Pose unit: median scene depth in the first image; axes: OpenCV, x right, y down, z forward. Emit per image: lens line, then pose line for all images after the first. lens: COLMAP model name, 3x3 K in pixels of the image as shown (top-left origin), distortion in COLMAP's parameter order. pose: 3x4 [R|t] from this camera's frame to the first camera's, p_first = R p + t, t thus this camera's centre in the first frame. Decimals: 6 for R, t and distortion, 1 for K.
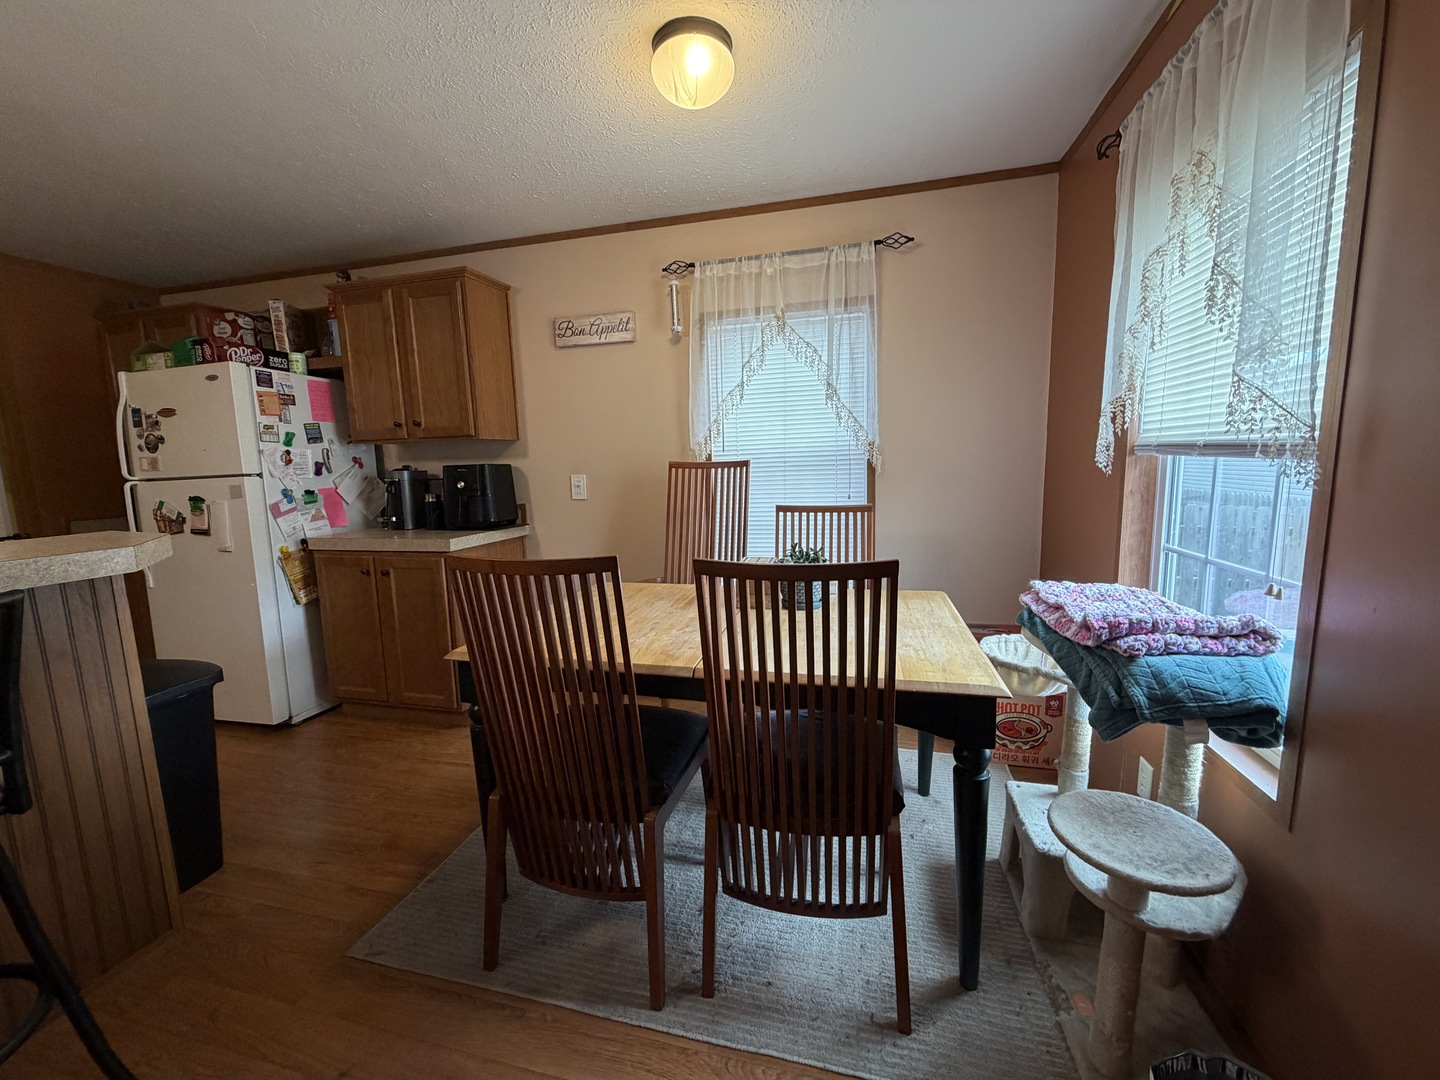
lens RADIAL K [[573.0, 0, 716.8], [0, 573.0, 539.2], [0, 0, 1]] dist [0.001522, -0.000849]
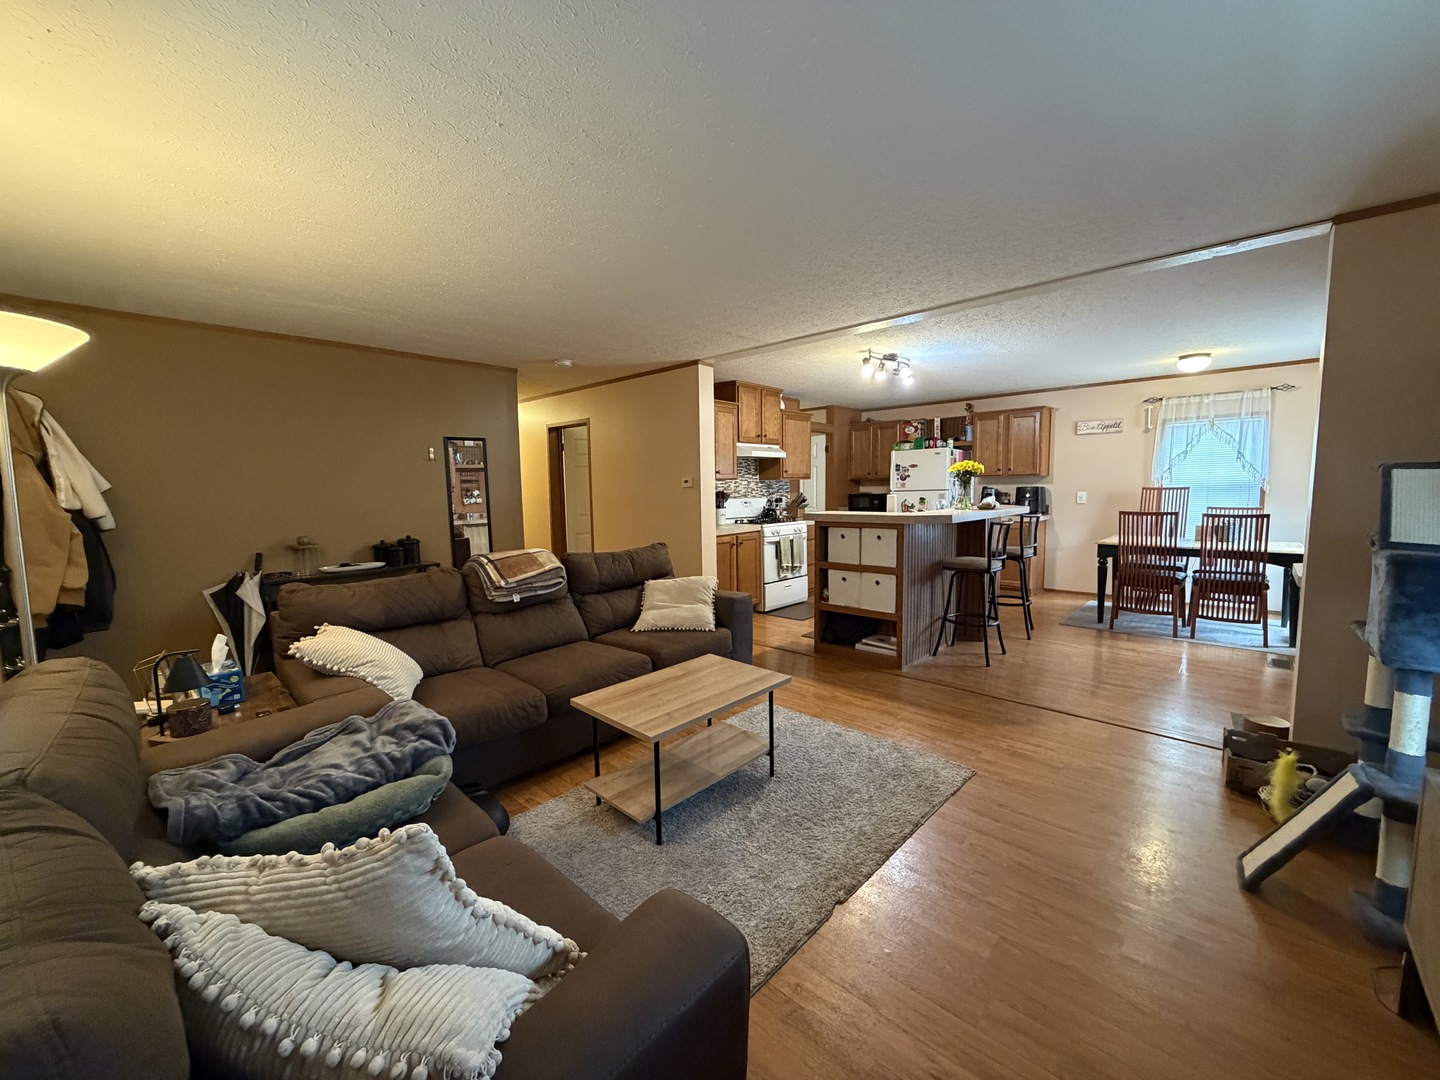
lens RADIAL K [[573.0, 0, 716.8], [0, 573.0, 539.2], [0, 0, 1]] dist [0.001522, -0.000849]
pose [[0.878512, 0.056477, -0.474371, -0.473772], [-0.072049, 0.997293, -0.014696, 0.223299], [0.472257, 0.047089, 0.880202, -1.758272]]
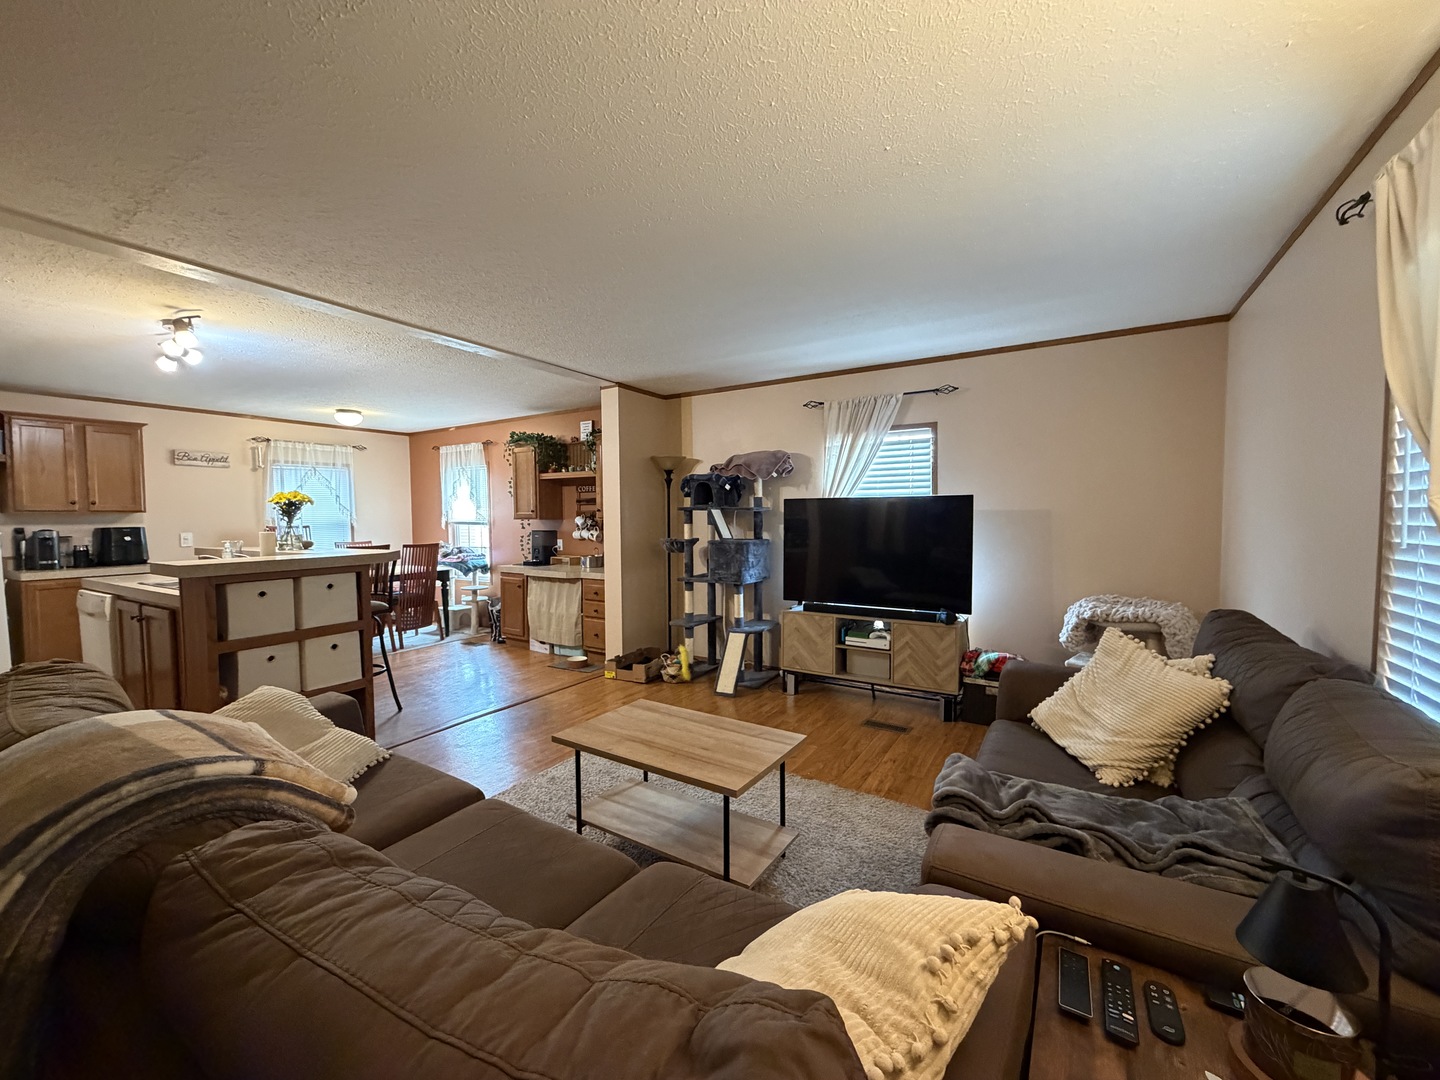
lens RADIAL K [[573.0, 0, 716.8], [0, 573.0, 539.2], [0, 0, 1]] dist [0.001522, -0.000849]
pose [[0.301709, -0.015770, 0.953270, -1.677362], [0.133238, 0.990749, -0.025780, 0.204144], [-0.944044, 0.134790, 0.301019, -1.297720]]
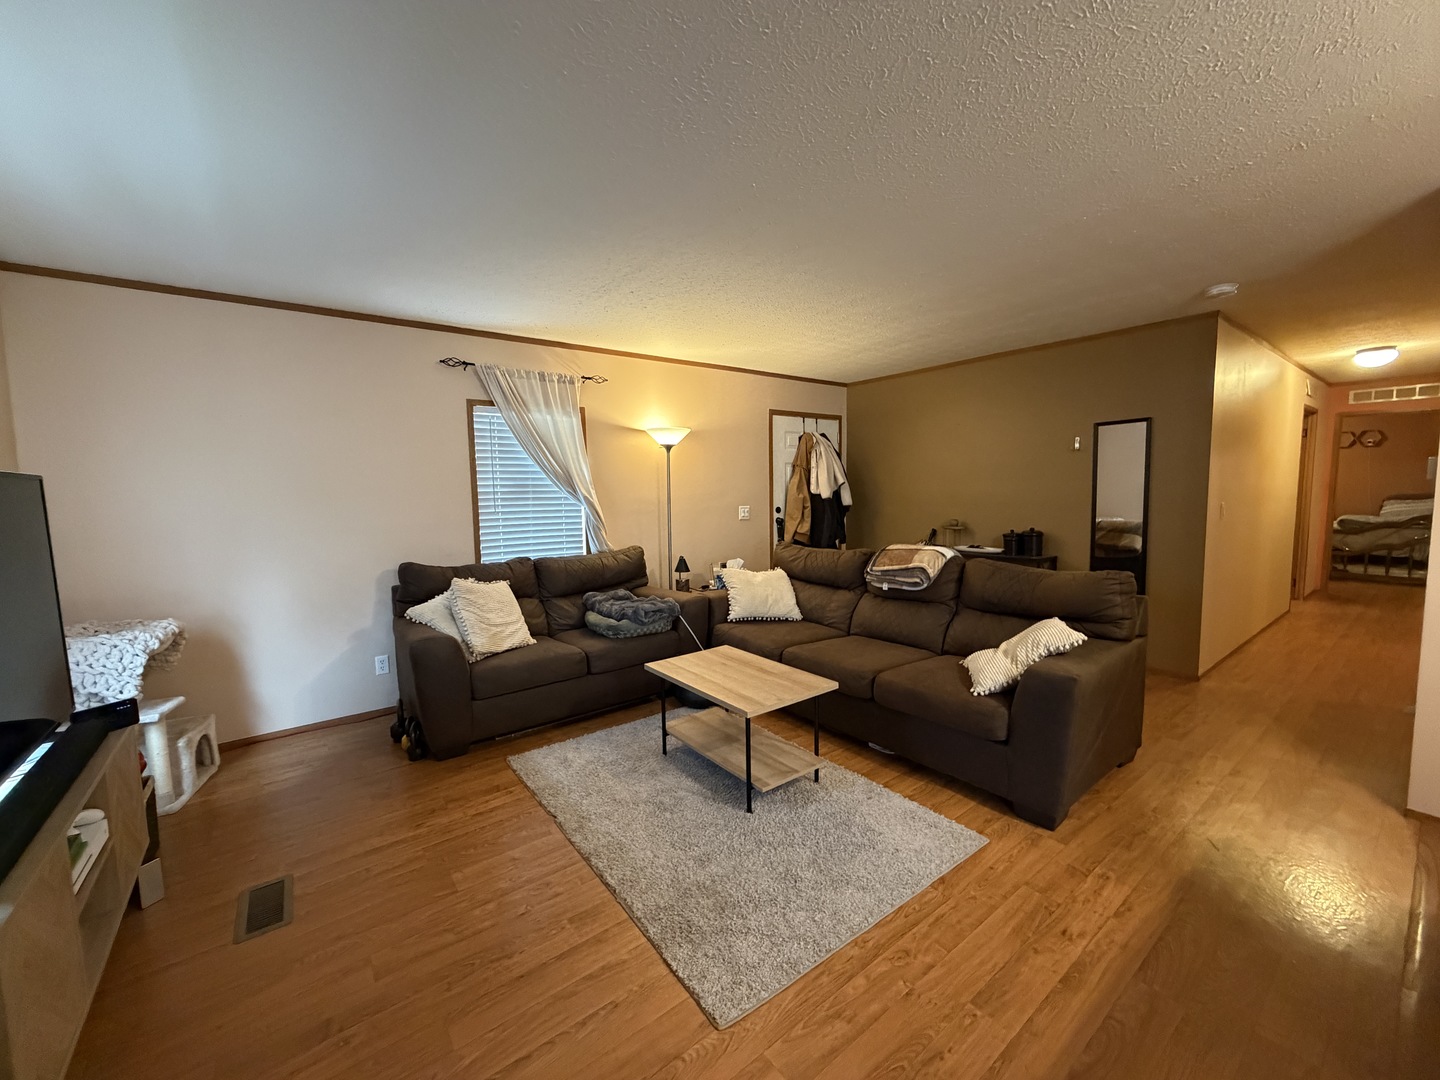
lens RADIAL K [[573.0, 0, 716.8], [0, 573.0, 539.2], [0, 0, 1]] dist [0.001522, -0.000849]
pose [[-0.618562, 0.106522, -0.778482, -0.163067], [-0.073896, 0.978490, 0.192605, 0.030980], [0.782254, 0.176665, -0.597385, -0.439259]]
